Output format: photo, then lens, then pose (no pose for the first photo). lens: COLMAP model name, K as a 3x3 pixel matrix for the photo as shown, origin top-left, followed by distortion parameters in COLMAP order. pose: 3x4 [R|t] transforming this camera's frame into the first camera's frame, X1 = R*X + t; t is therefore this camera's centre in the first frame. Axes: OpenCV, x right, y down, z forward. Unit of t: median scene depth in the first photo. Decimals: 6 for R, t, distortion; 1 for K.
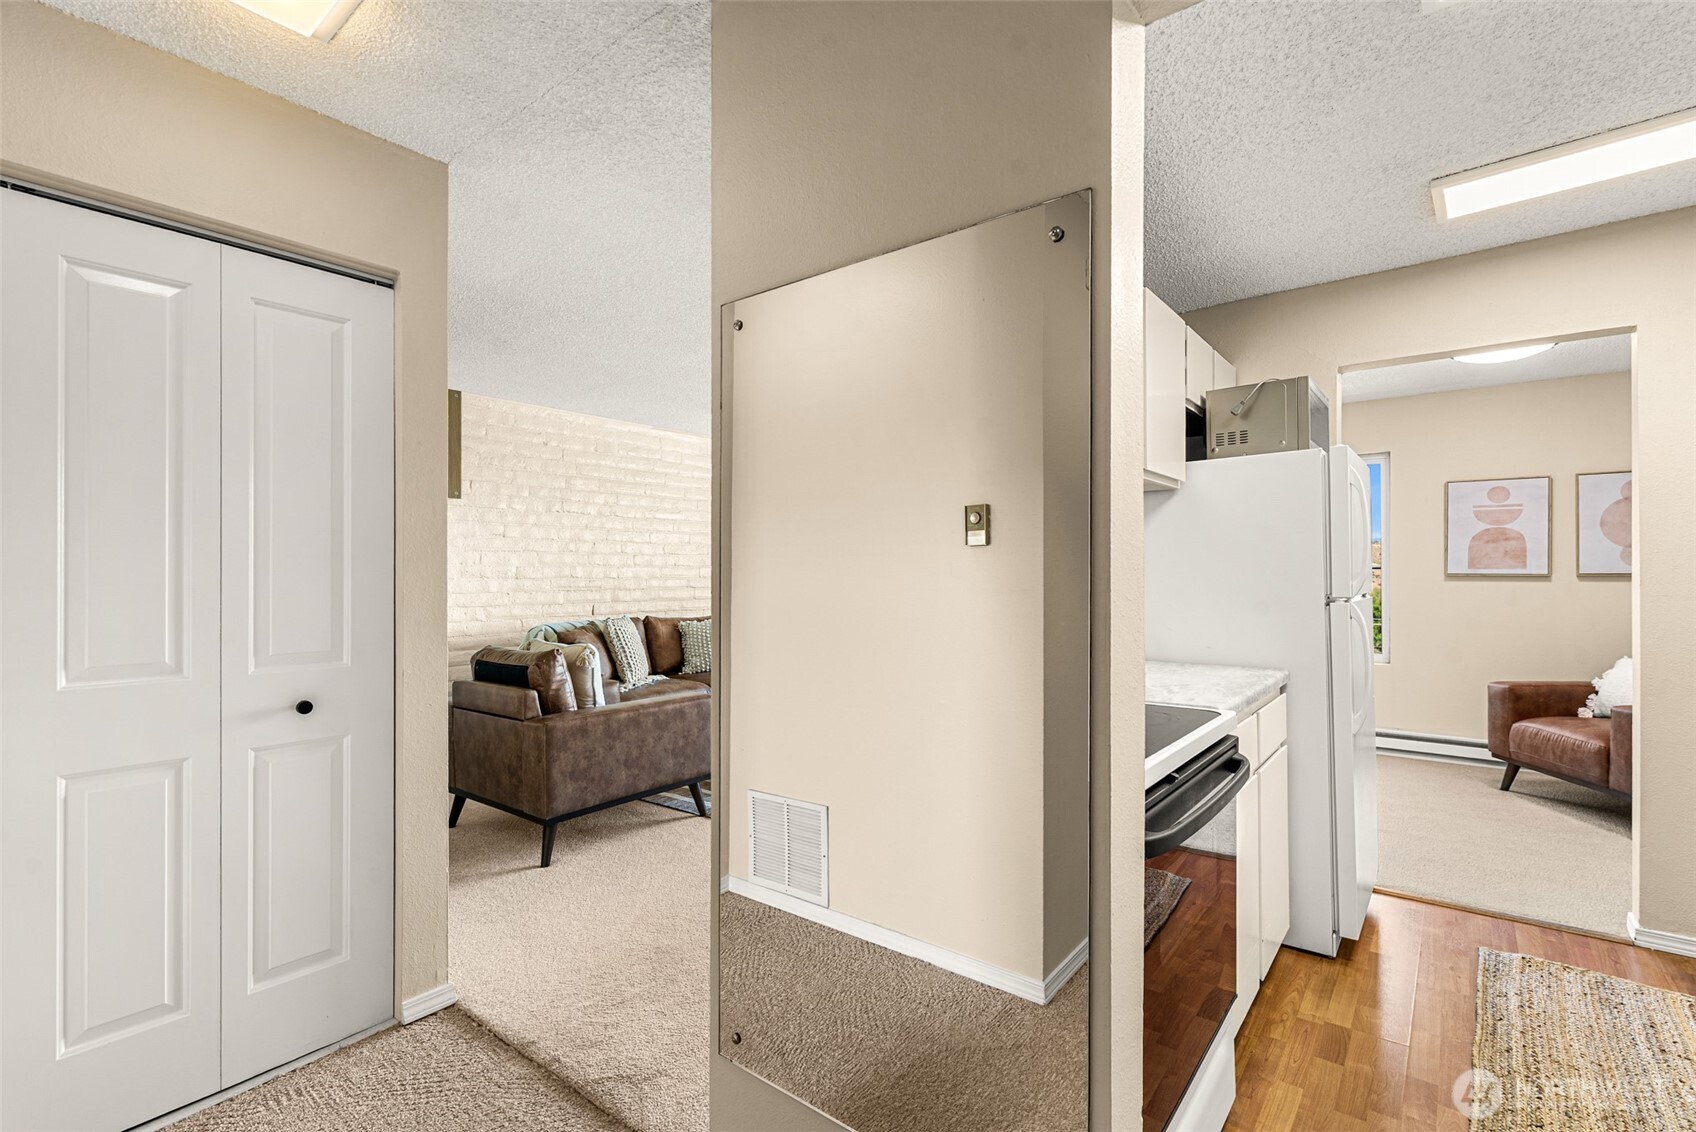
lens RADIAL K [[778.1, 0, 848.0], [0, 778.1, 566.0], [0, 0, 1]] dist [0.004184, 0.000632]
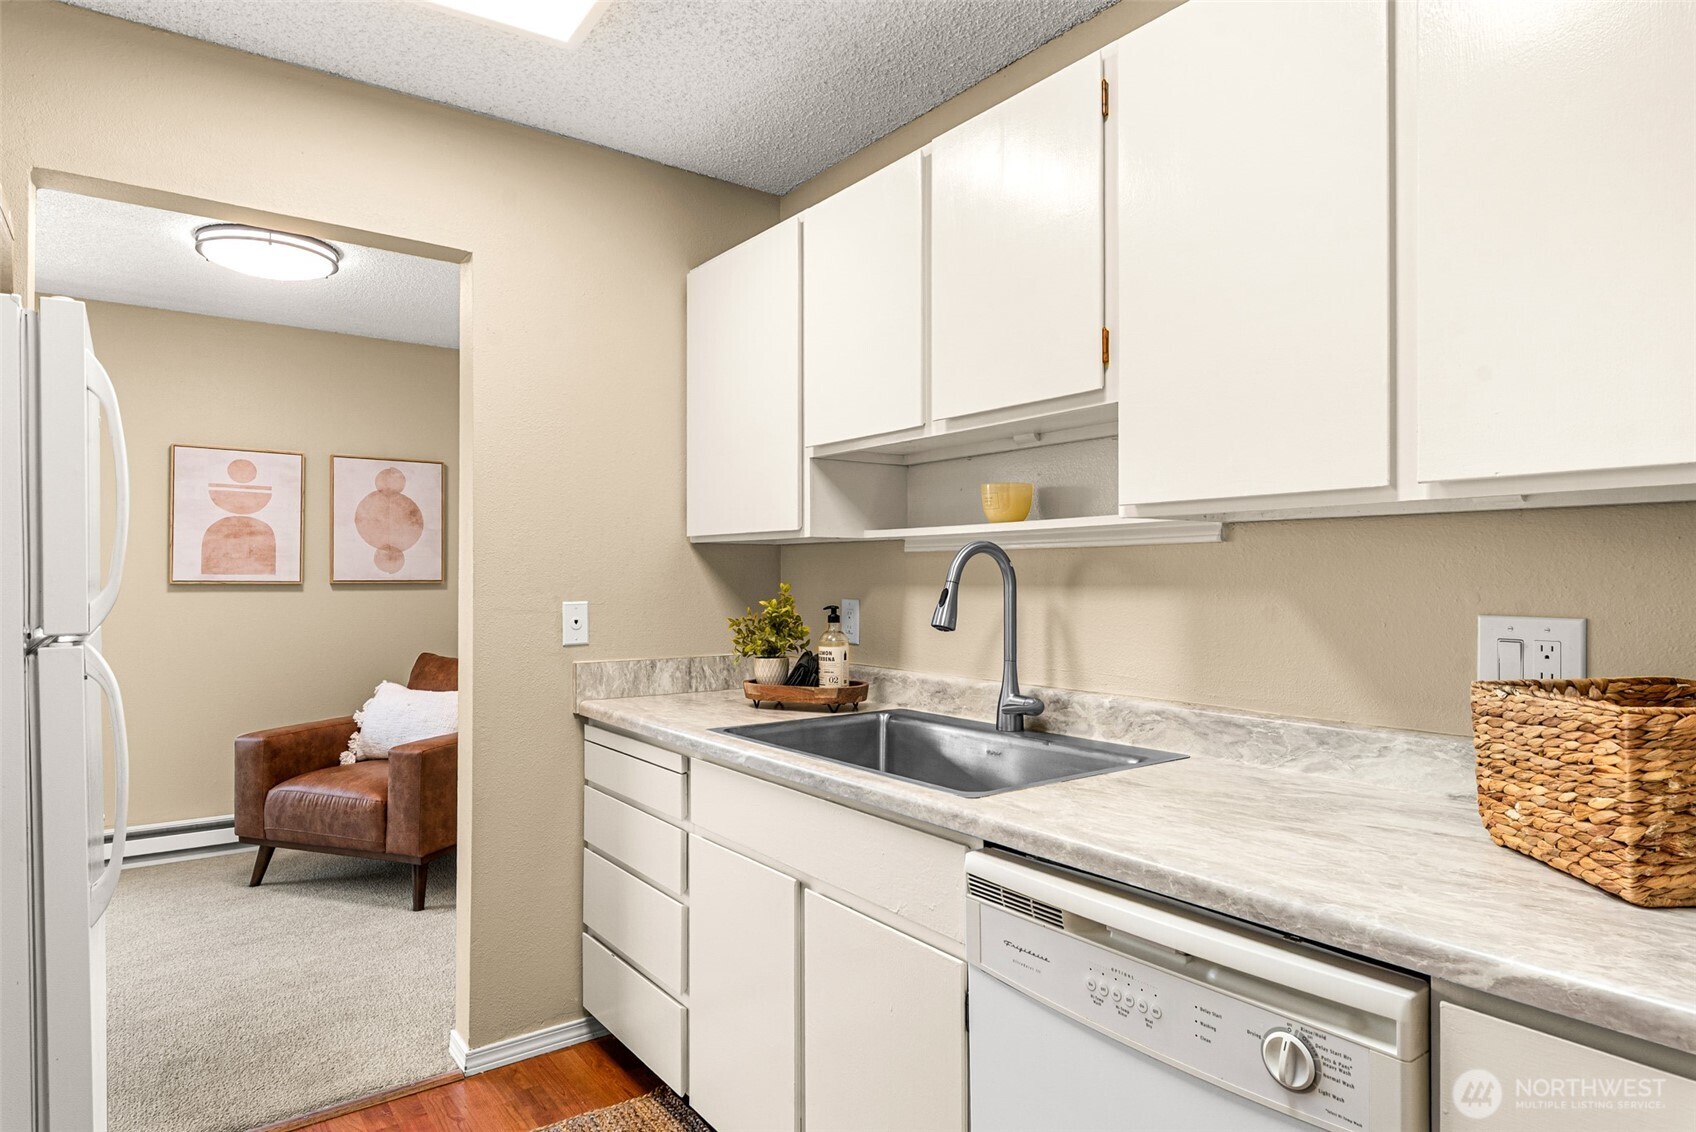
lens RADIAL K [[981.4, 0, 873.0], [0, 981.4, 582.7], [0, 0, 1]] dist [0.013050, -0.000430]
pose [[0.254450, -0.001548, 0.967085, 0.116608], [-0.009580, 0.999946, 0.004121, 0.002393], [-0.967039, -0.010313, 0.254421, 0.234302]]
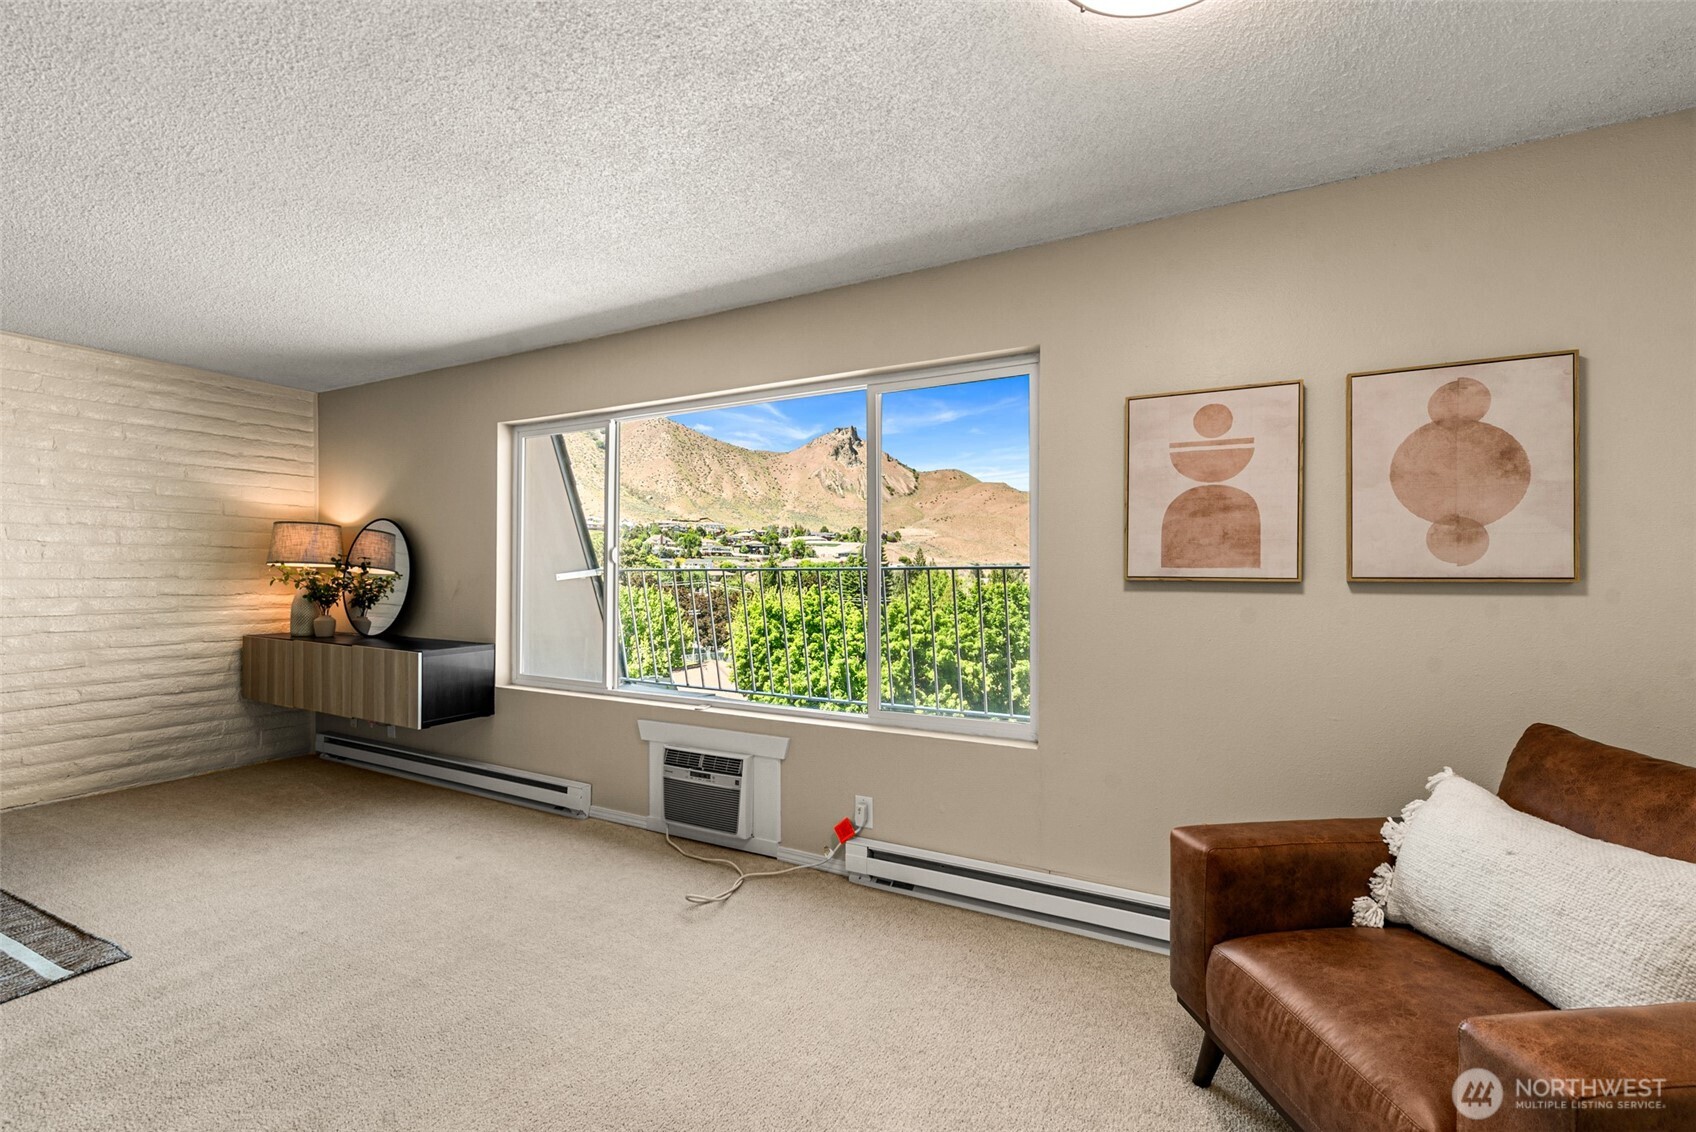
lens RADIAL K [[718.3, 0, 848.0], [0, 718.3, 566.0], [0, 0, 1]] dist [0.000629, -0.000198]
pose [[0.987838, 0.004115, 0.155434, 0.598831], [-0.004353, 0.999990, 0.001186, 0.003626], [-0.155428, -0.001848, 0.987845, 0.654060]]
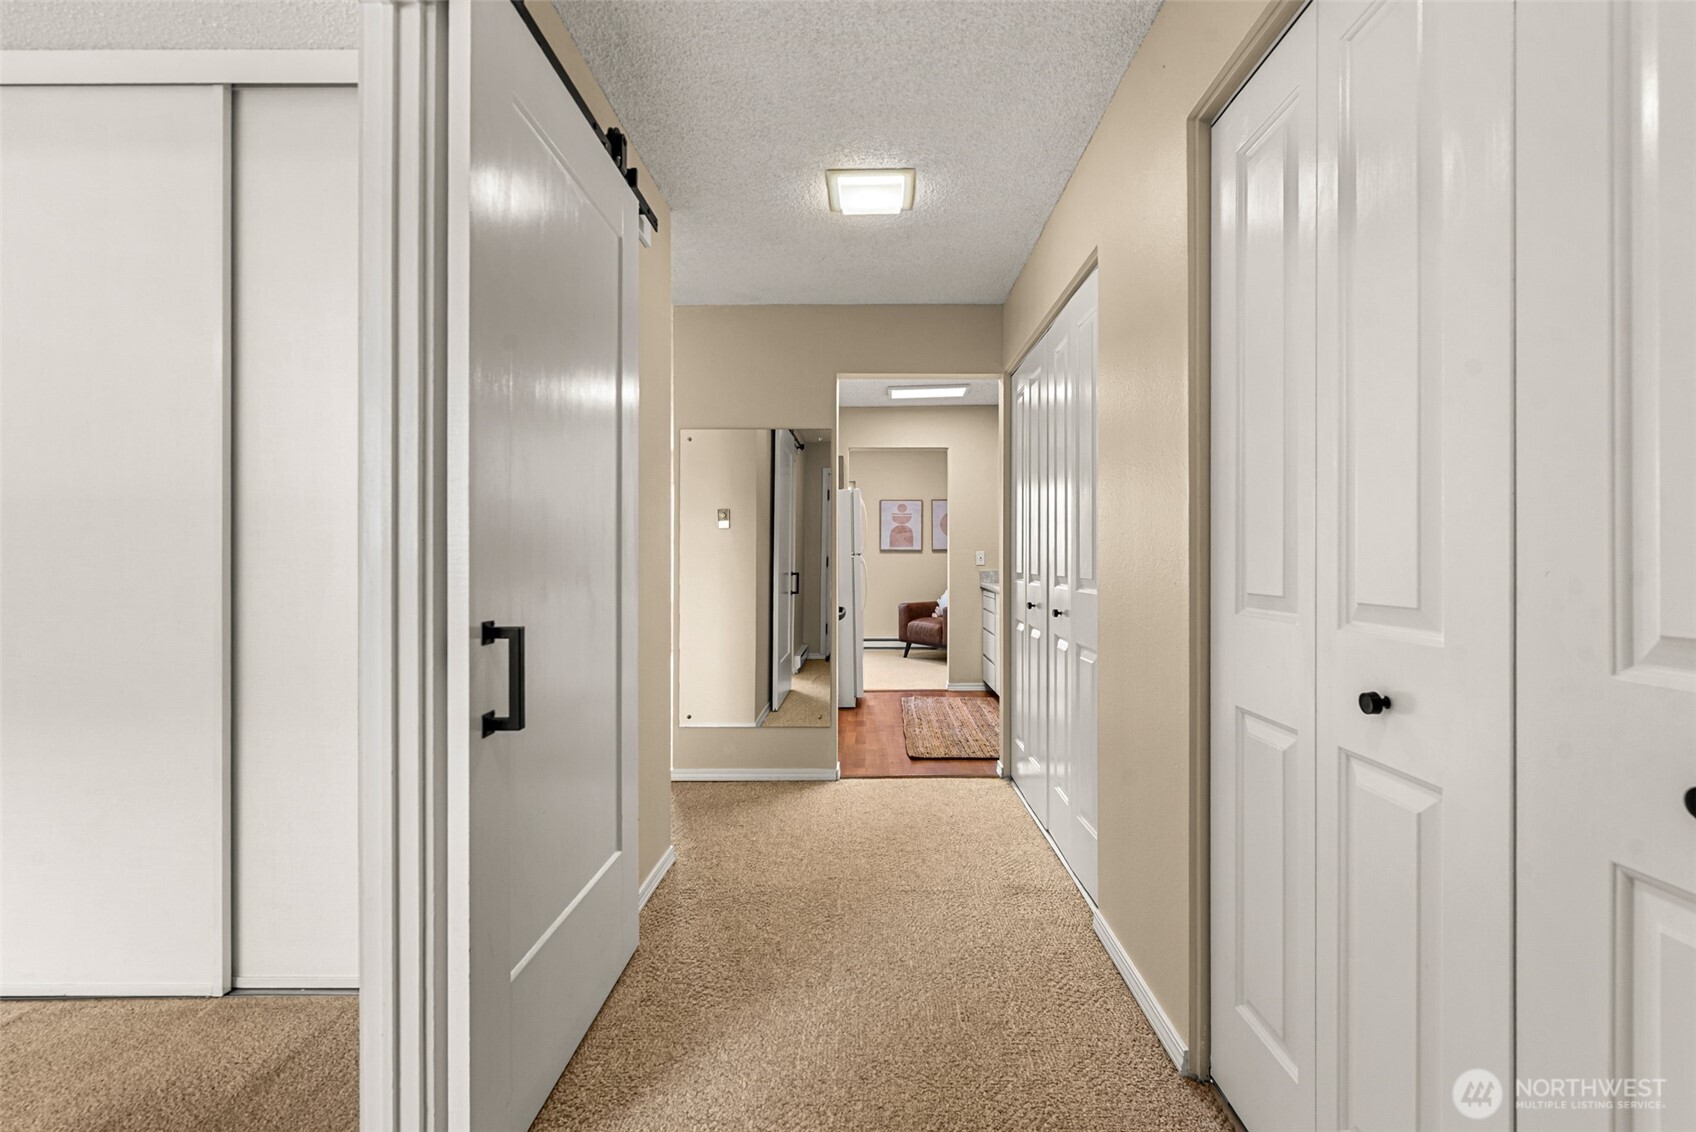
lens RADIAL K [[763.8, 0, 848.0], [0, 763.8, 566.0], [0, 0, 1]] dist [0.001370, -0.000023]
pose [[0.802035, -0.008386, 0.597218, -0.444840], [-0.000509, 0.999891, 0.014724, 0.025729], [-0.597277, -0.012114, 0.801944, -0.480760]]
